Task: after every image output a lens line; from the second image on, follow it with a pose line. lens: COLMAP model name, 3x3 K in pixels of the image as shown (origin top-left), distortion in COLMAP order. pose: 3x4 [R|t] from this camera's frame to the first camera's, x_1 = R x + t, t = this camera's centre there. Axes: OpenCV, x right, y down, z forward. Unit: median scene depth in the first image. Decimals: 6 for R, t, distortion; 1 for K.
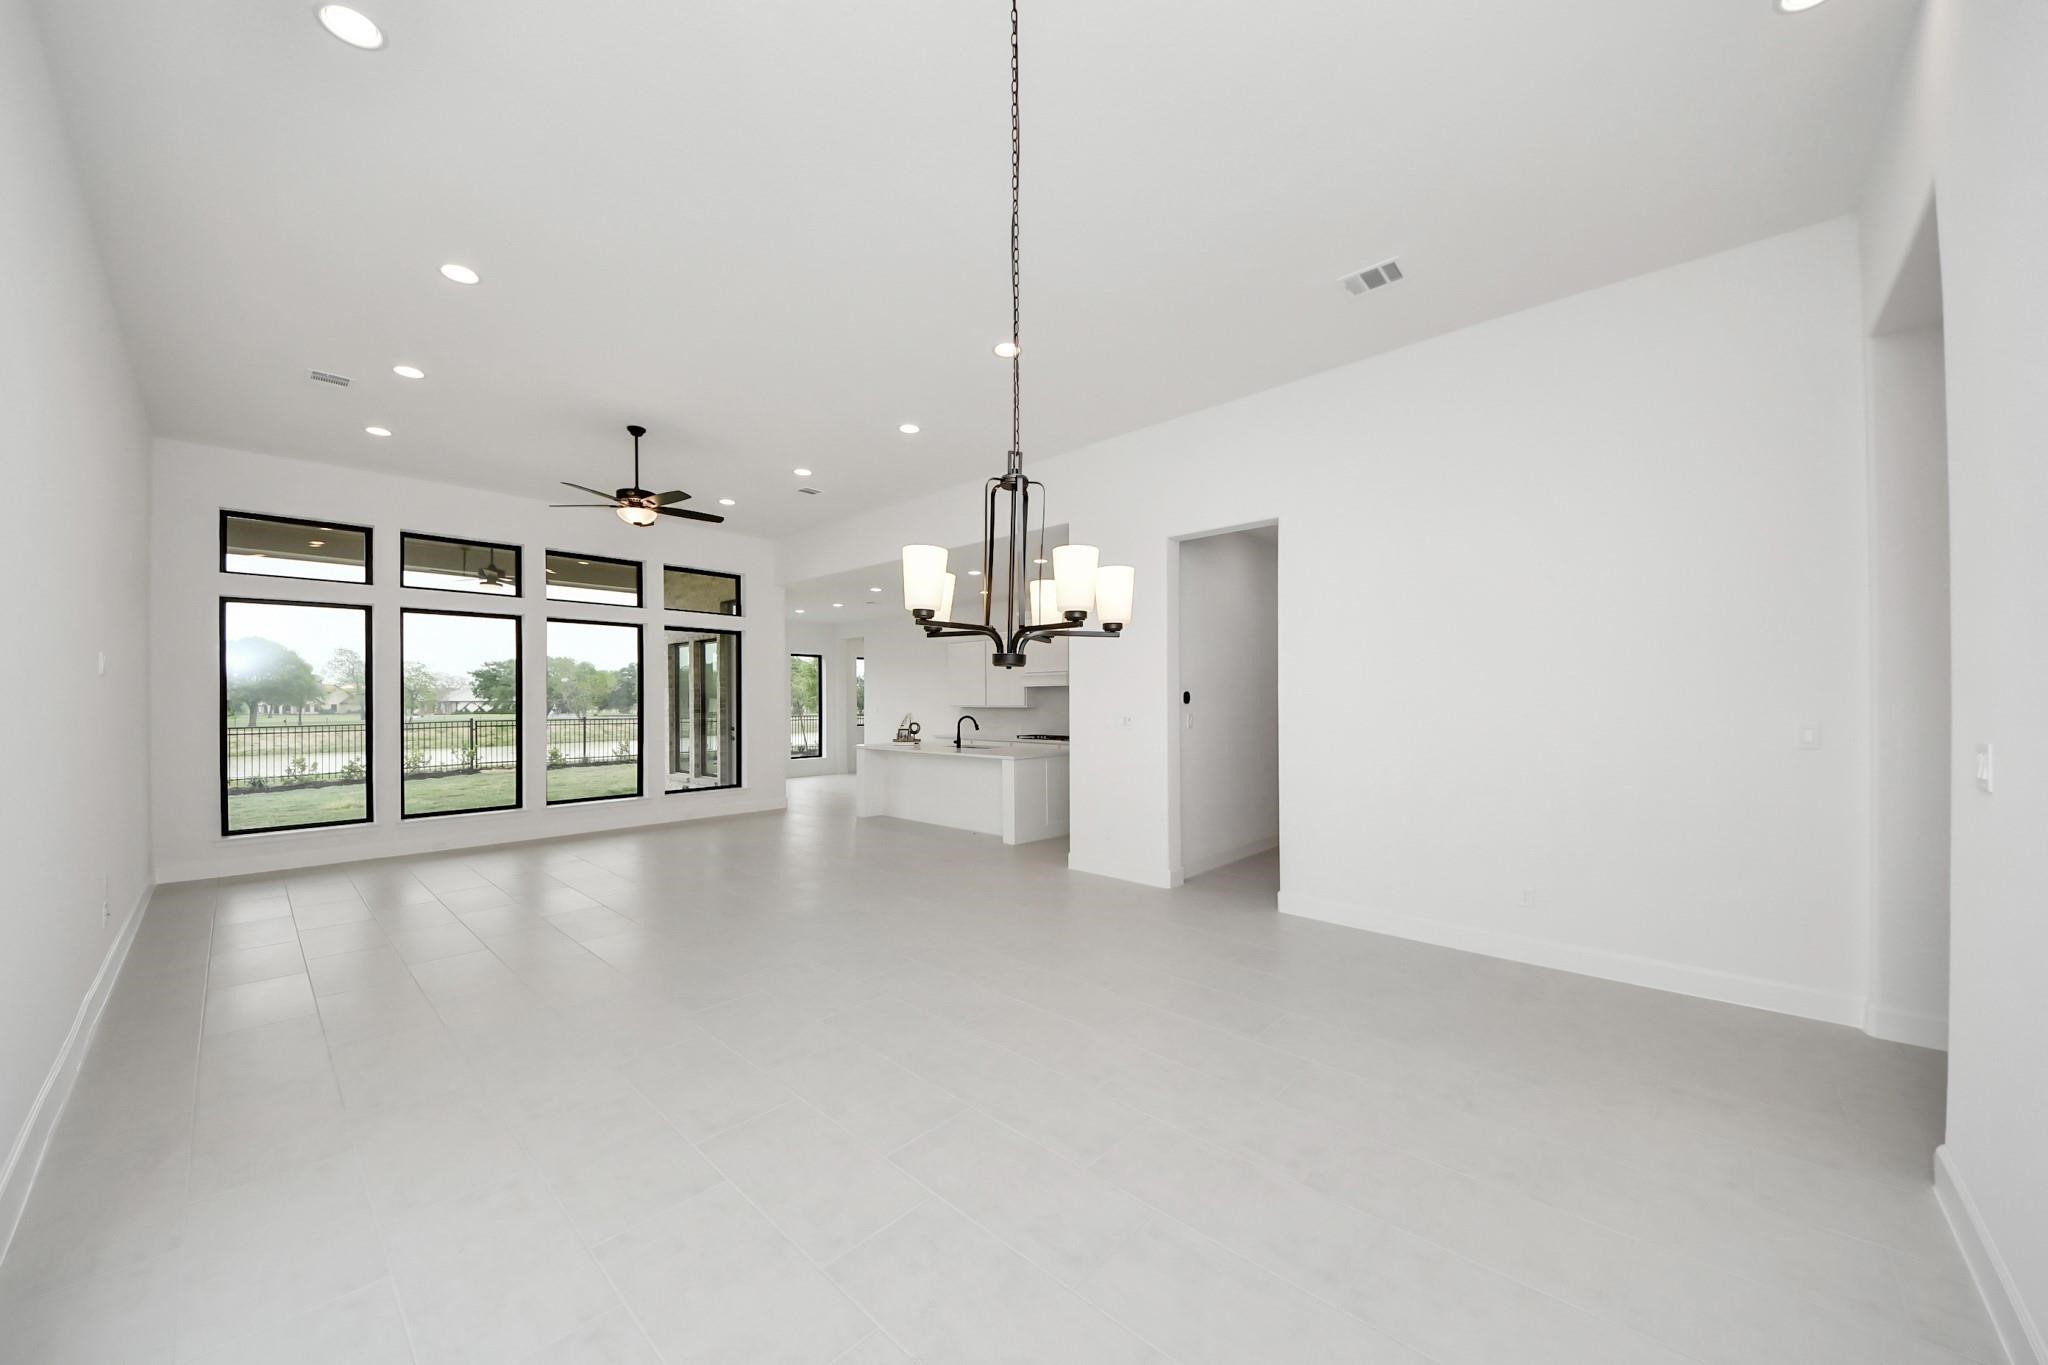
lens RADIAL K [[732.9, 0, 1032.5], [0, 732.9, 695.1], [0, 0, 1]] dist [-0.001088, -0.006788]
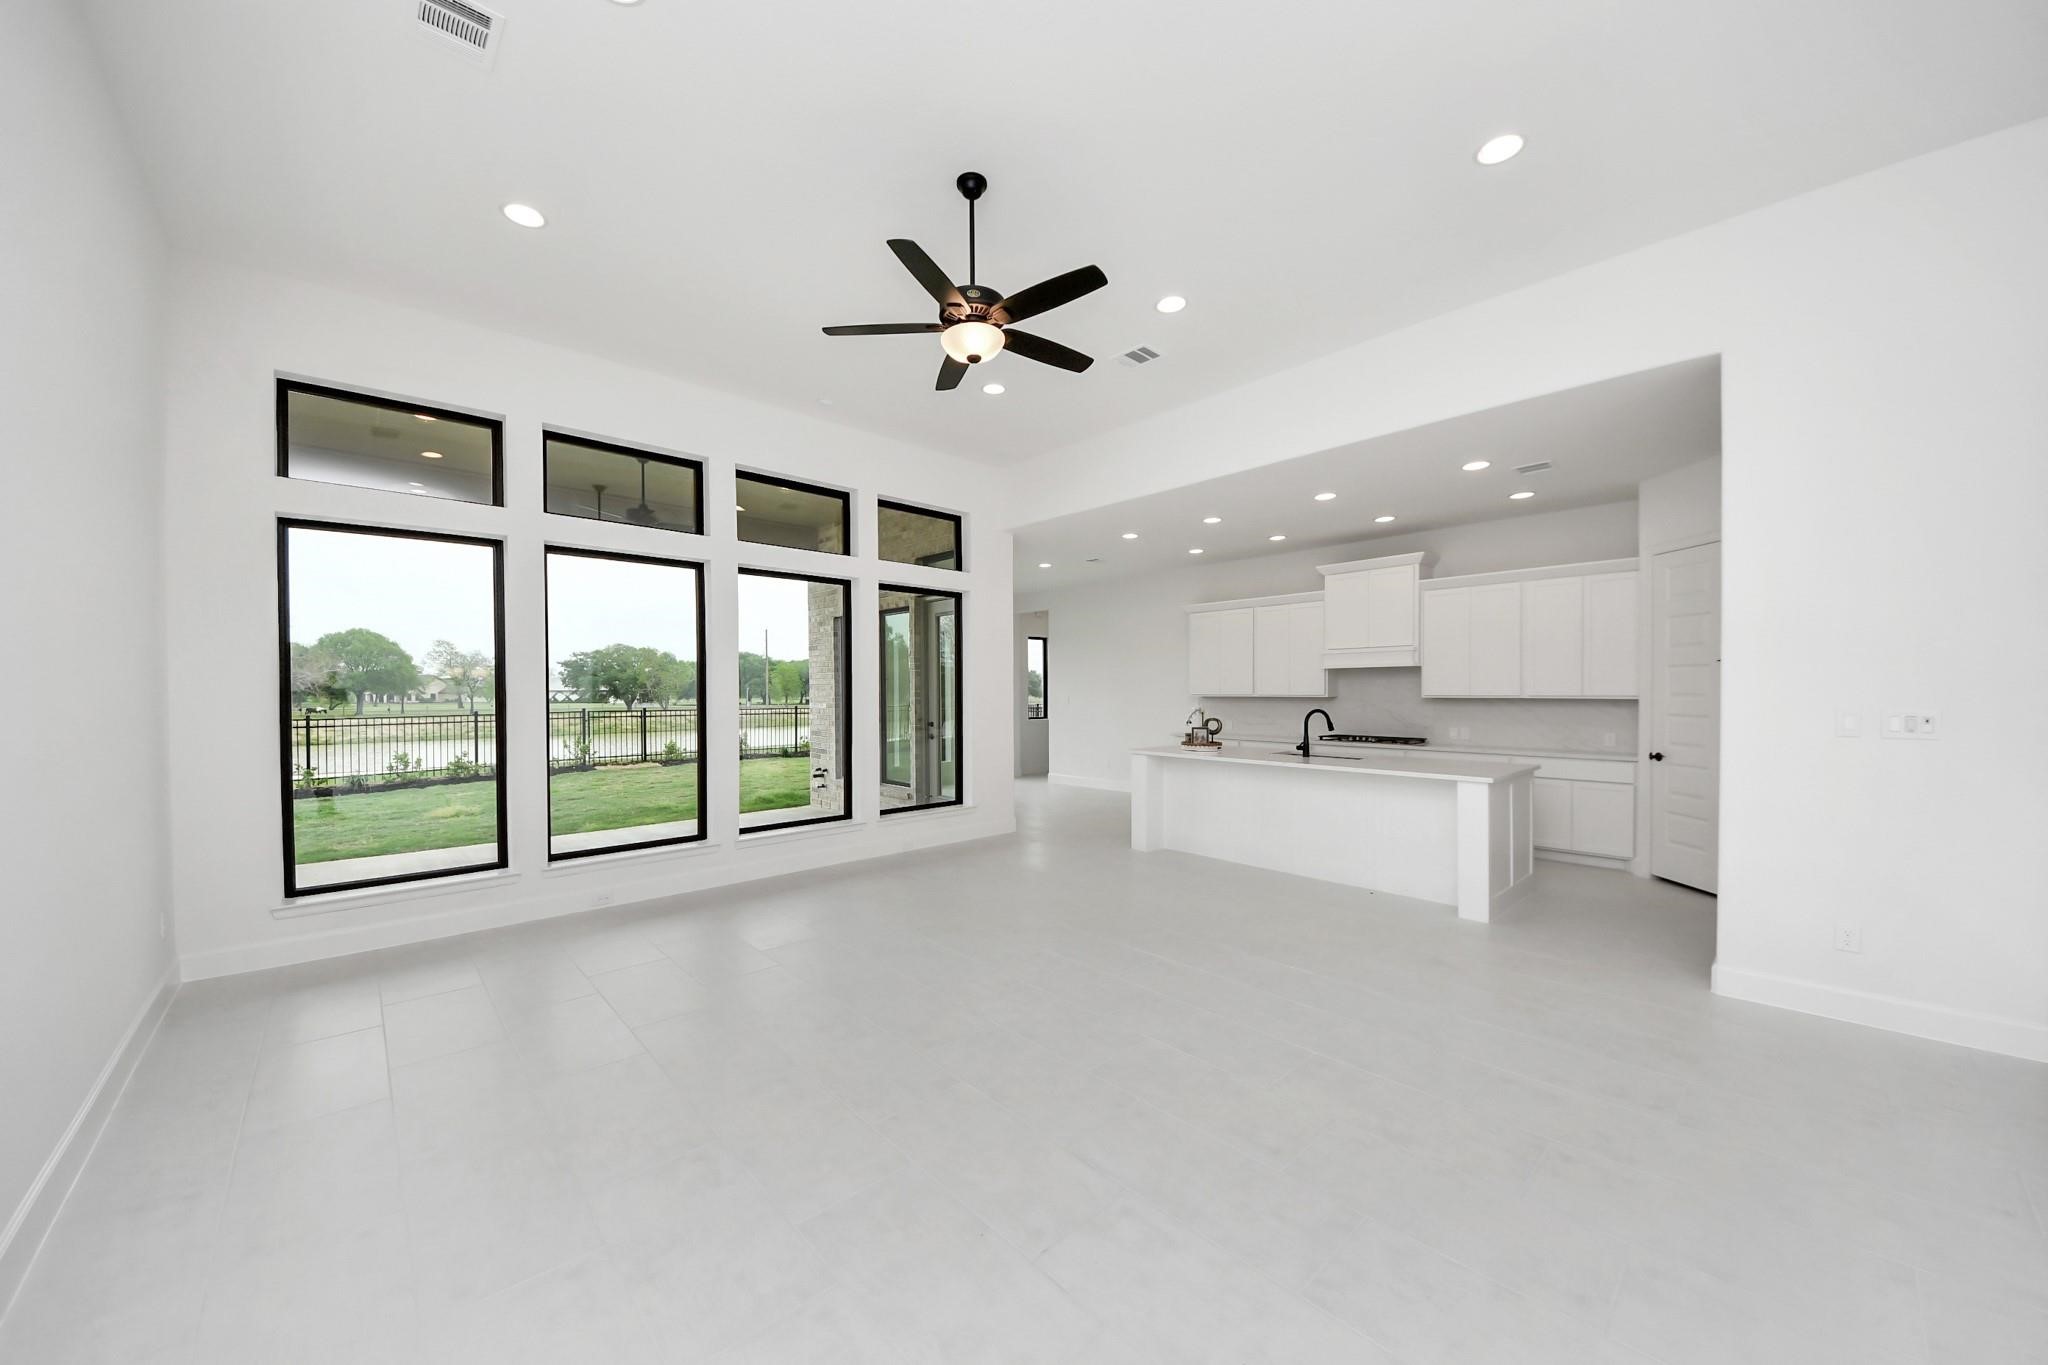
lens RADIAL K [[734.2, 0, 1021.0], [0, 734.2, 694.0], [0, 0, 1]] dist [0.000680, -0.000166]
pose [[0.996030, 0.001973, -0.088991, -0.195347], [-0.000968, 0.999935, 0.011340, 0.004301], [0.089007, -0.011208, 0.995968, 0.193825]]
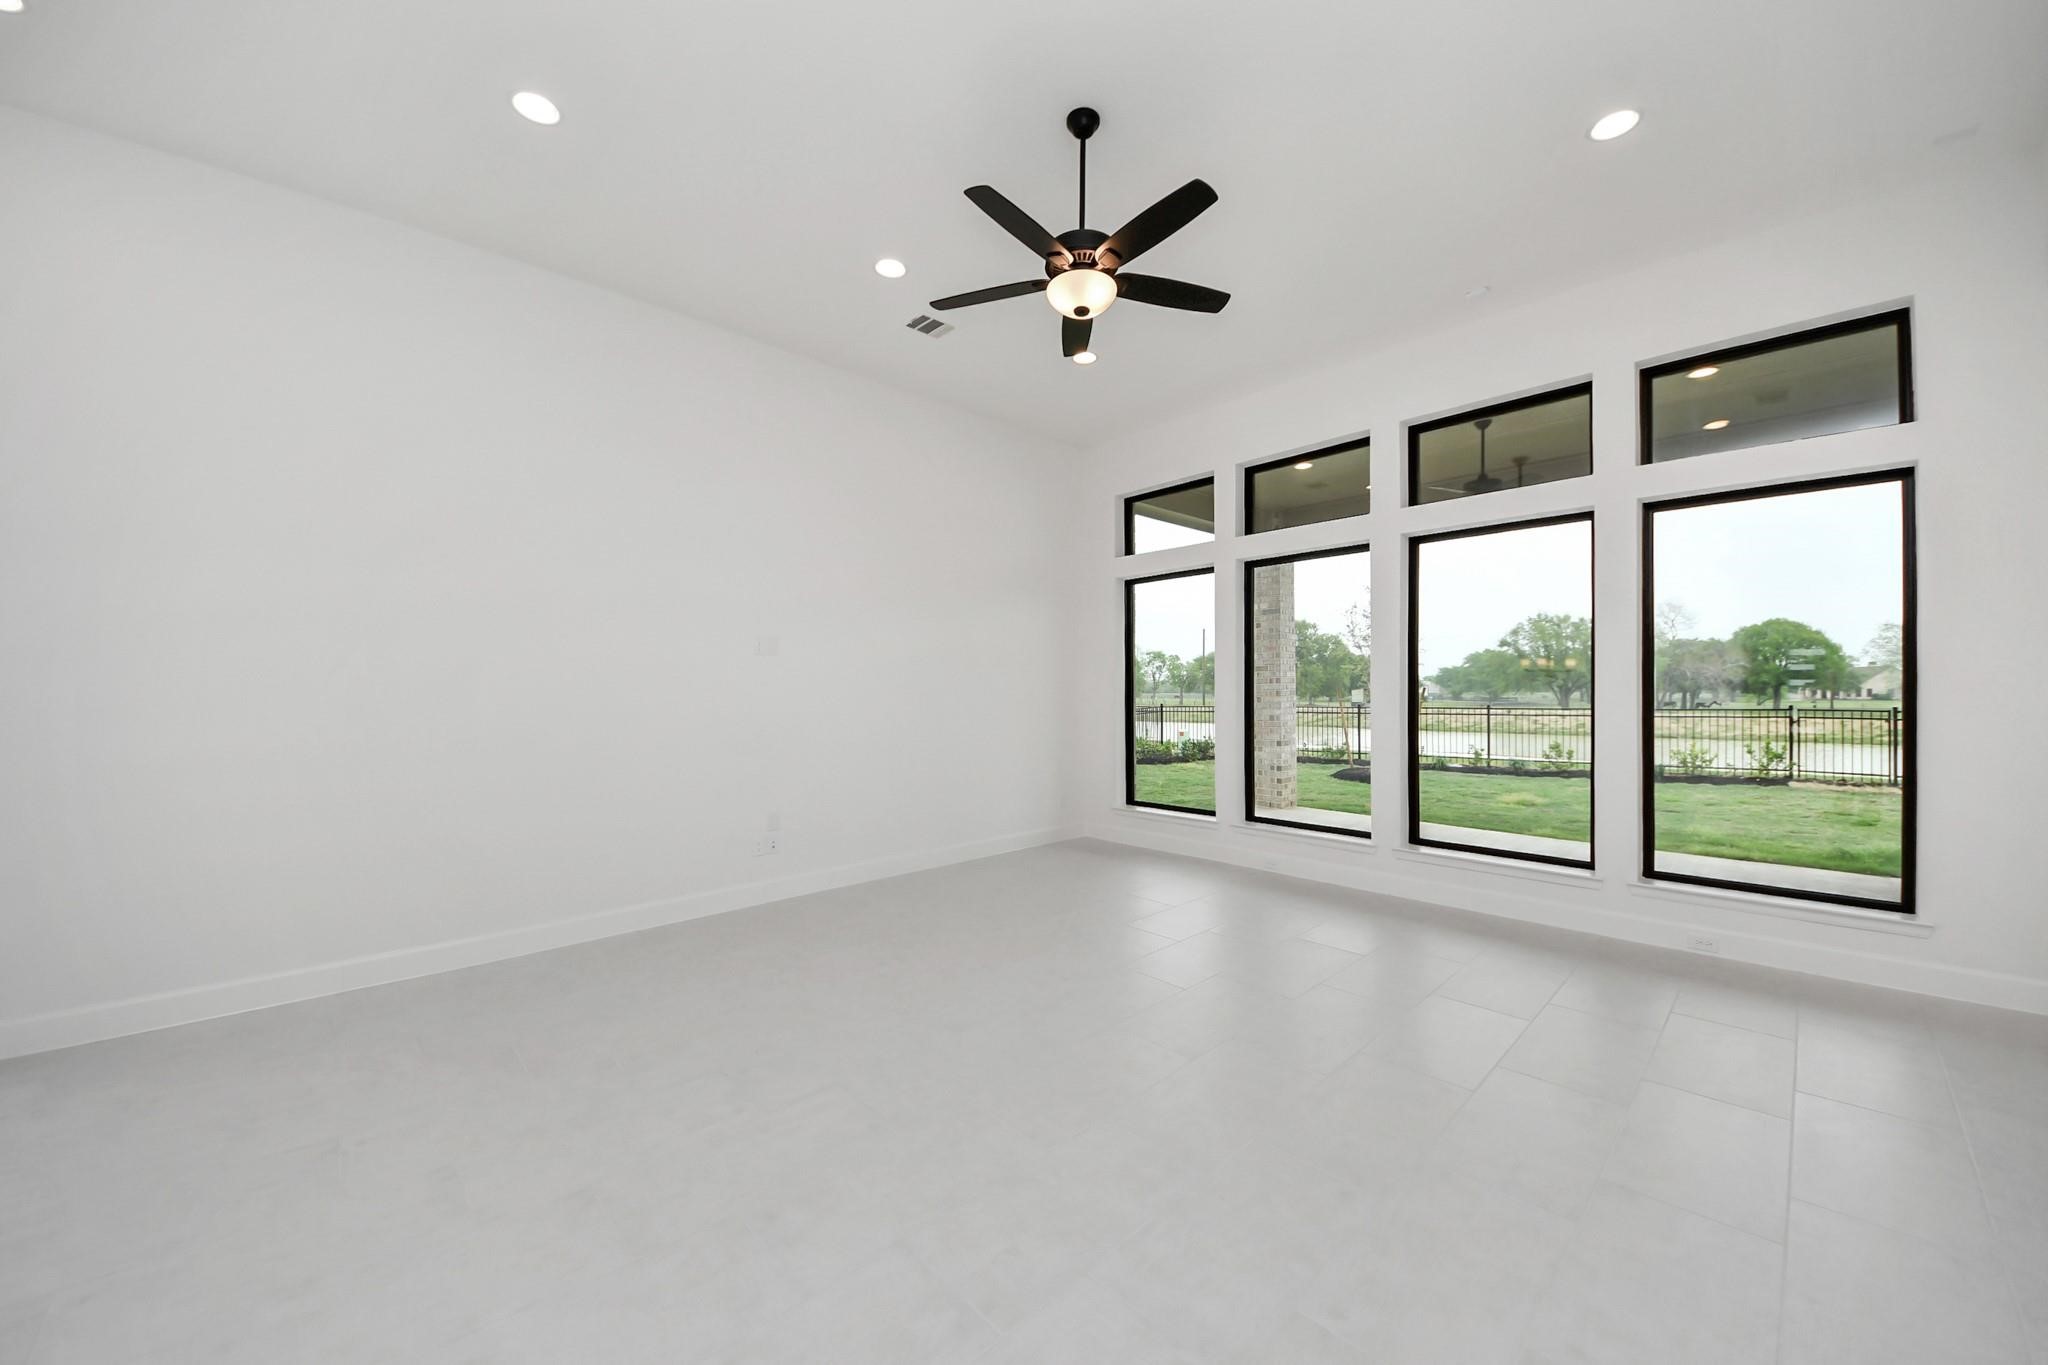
lens RADIAL K [[734.2, 0, 1021.0], [0, 734.2, 694.0], [0, 0, 1]] dist [0.000680, -0.000166]
pose [[-0.085481, 0.010986, -0.996279, -0.015196], [0.009050, 0.999907, 0.010250, 0.008891], [0.996299, -0.008140, -0.085573, 0.432487]]
